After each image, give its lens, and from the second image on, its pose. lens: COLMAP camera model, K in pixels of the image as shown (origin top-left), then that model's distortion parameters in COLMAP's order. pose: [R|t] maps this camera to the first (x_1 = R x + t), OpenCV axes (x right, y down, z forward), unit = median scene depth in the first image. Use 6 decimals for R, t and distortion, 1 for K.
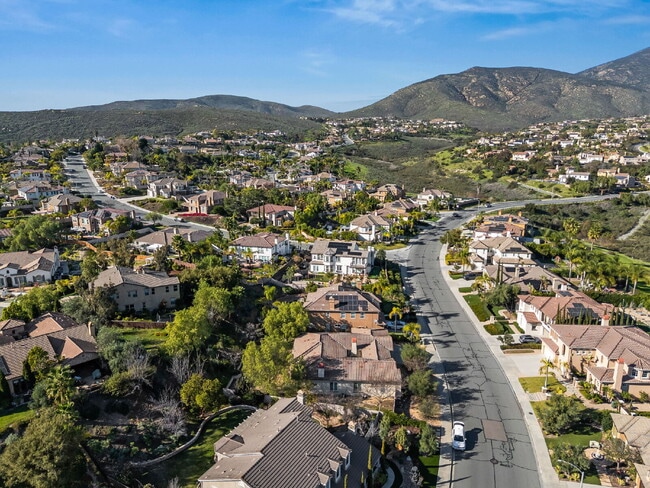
lens RADIAL K [[476.6, 0, 324.2], [0, 476.6, 243.2], [0, 0, 1]] dist [0.071585, -0.067577]
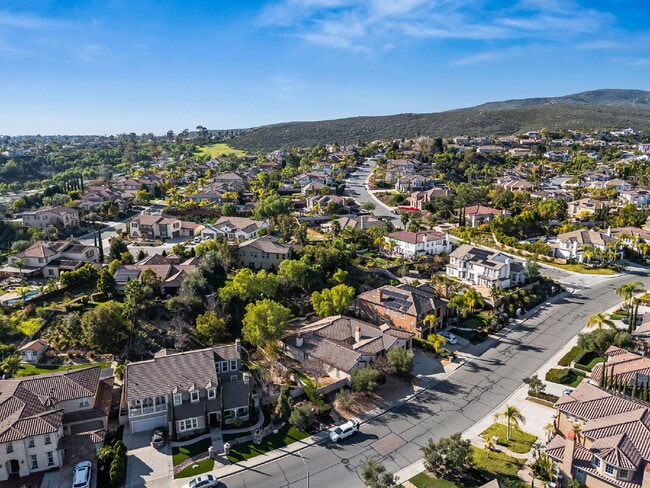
lens RADIAL K [[476.6, 0, 324.2], [0, 476.6, 243.2], [0, 0, 1]] dist [0.071585, -0.067577]
pose [[0.747238, 0.151507, -0.647055, 0.441118], [-0.151778, 0.986839, 0.055789, -0.021415], [0.646992, 0.056521, 0.760399, 0.092665]]
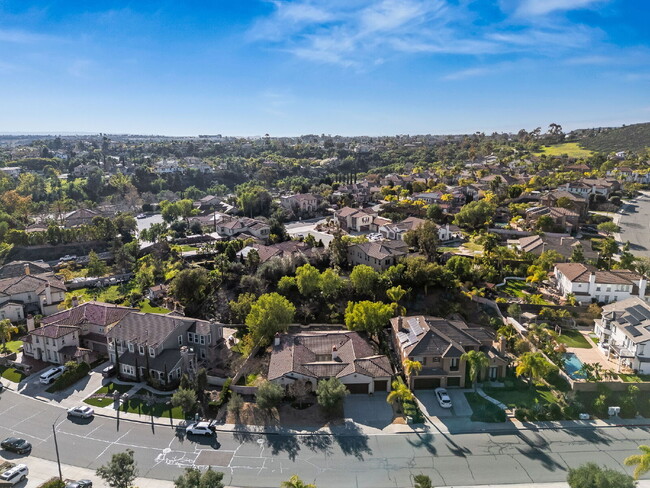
lens RADIAL K [[476.6, 0, 324.2], [0, 476.6, 243.2], [0, 0, 1]] dist [0.071585, -0.067577]
pose [[0.086220, 0.228683, -0.969675, 0.630471], [-0.226490, 0.952314, 0.204450, -0.127032], [0.970190, 0.201994, 0.133903, 0.540327]]
